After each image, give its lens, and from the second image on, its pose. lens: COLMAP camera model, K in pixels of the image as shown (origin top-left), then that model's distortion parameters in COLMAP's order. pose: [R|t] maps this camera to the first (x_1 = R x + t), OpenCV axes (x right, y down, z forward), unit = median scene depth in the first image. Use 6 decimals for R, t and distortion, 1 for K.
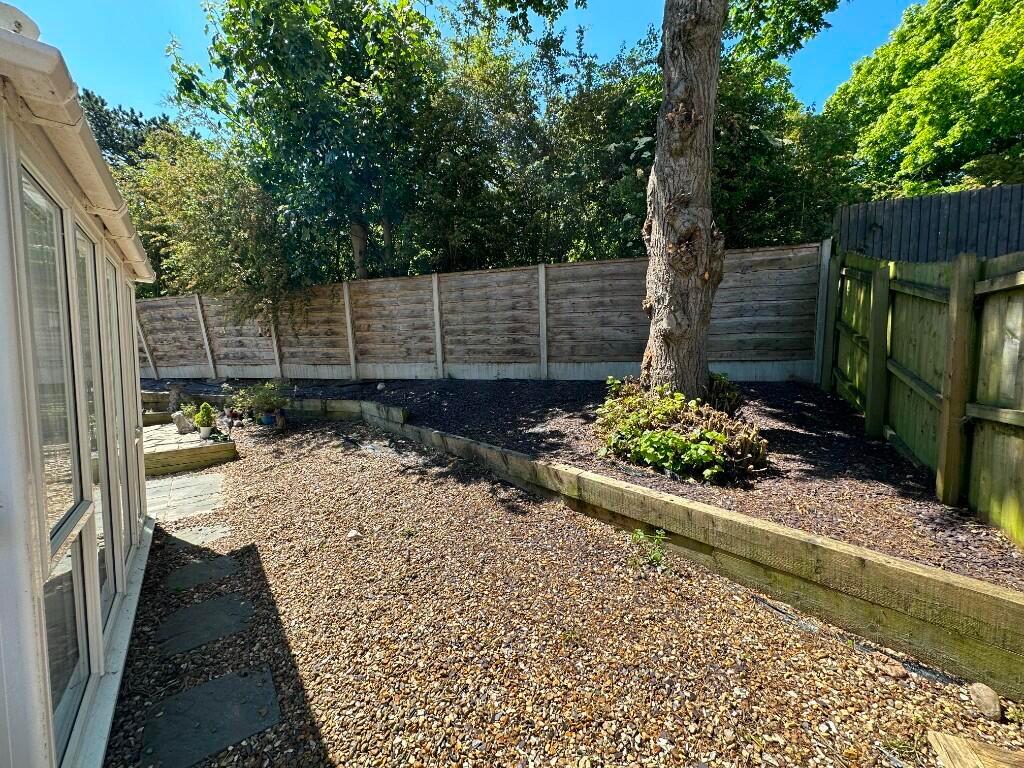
lens RADIAL K [[410.6, 0, 519.4], [0, 410.6, 386.7], [0, 0, 1]] dist [0.001808, -0.005754]
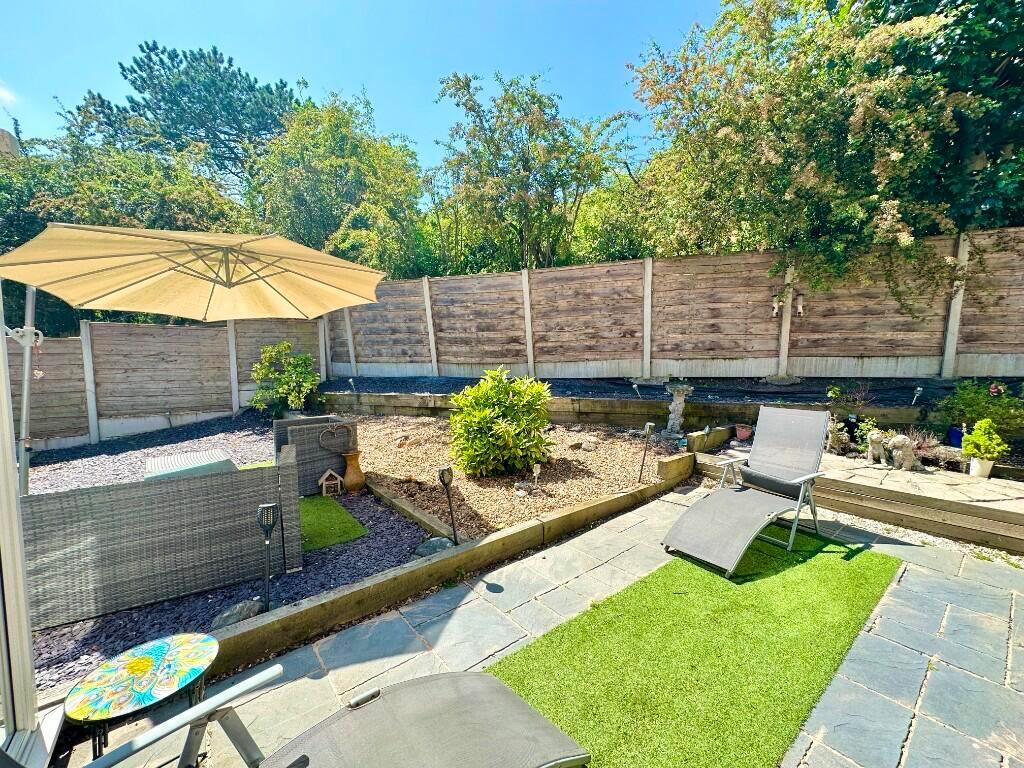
lens RADIAL K [[410.6, 0, 519.4], [0, 410.6, 386.7], [0, 0, 1]] dist [0.001808, -0.005754]
pose [[0.999855, -0.006958, 0.015550, -1.001804], [0.006985, 0.999974, -0.001672, -0.006369], [-0.015538, 0.001780, 0.999878, 0.297409]]
